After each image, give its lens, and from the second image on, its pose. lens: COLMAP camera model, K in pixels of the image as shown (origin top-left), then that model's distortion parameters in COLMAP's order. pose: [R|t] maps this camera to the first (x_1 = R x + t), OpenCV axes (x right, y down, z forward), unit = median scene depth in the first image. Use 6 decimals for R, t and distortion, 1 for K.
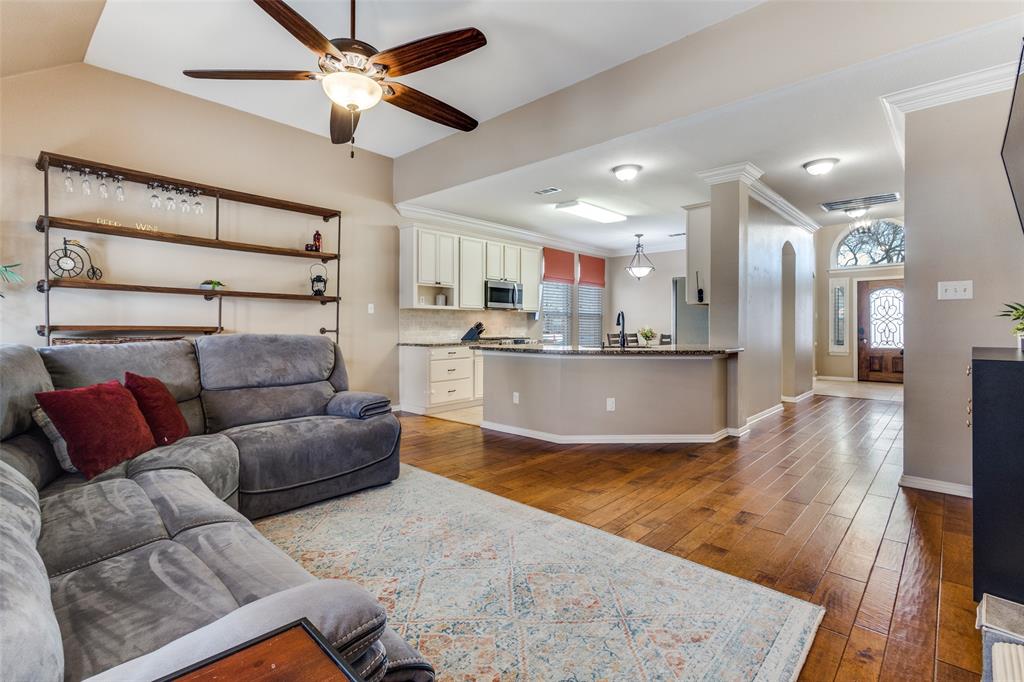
lens RADIAL K [[473.6, 0, 513.3], [0, 473.6, 323.8], [0, 0, 1]] dist [0.001945, 0.000407]
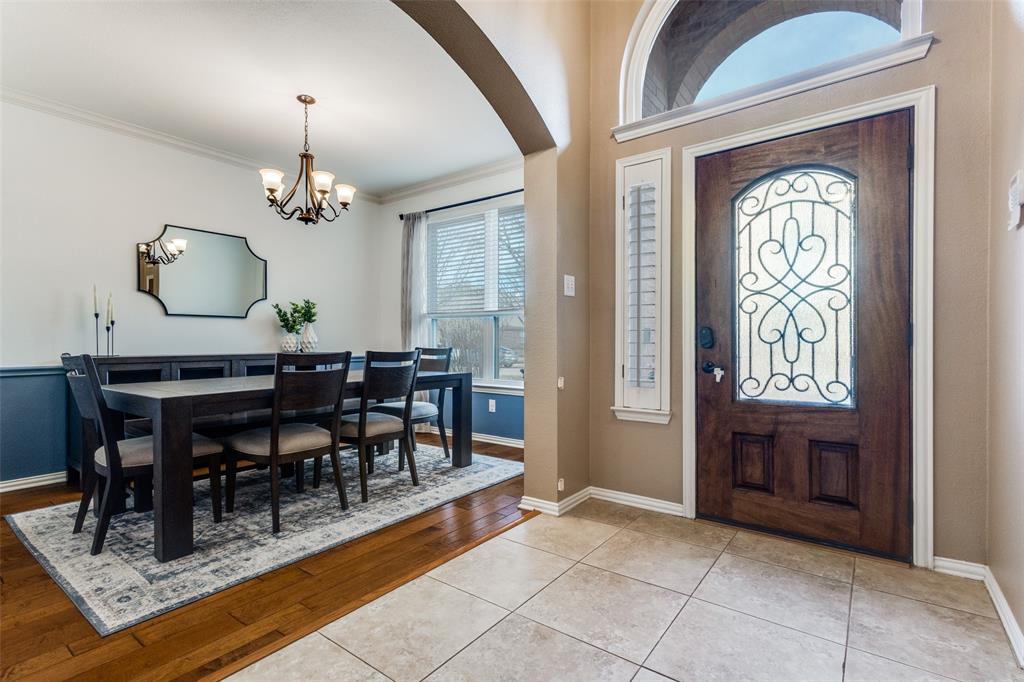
lens RADIAL K [[473.6, 0, 517.0], [0, 473.6, 343.8], [0, 0, 1]] dist [0.001945, 0.000407]
pose [[0.994748, -0.002618, 0.102318, 0.603937], [0.001324, 0.999918, 0.012710, 0.015440], [-0.102343, -0.012507, 0.994671, 0.747261]]
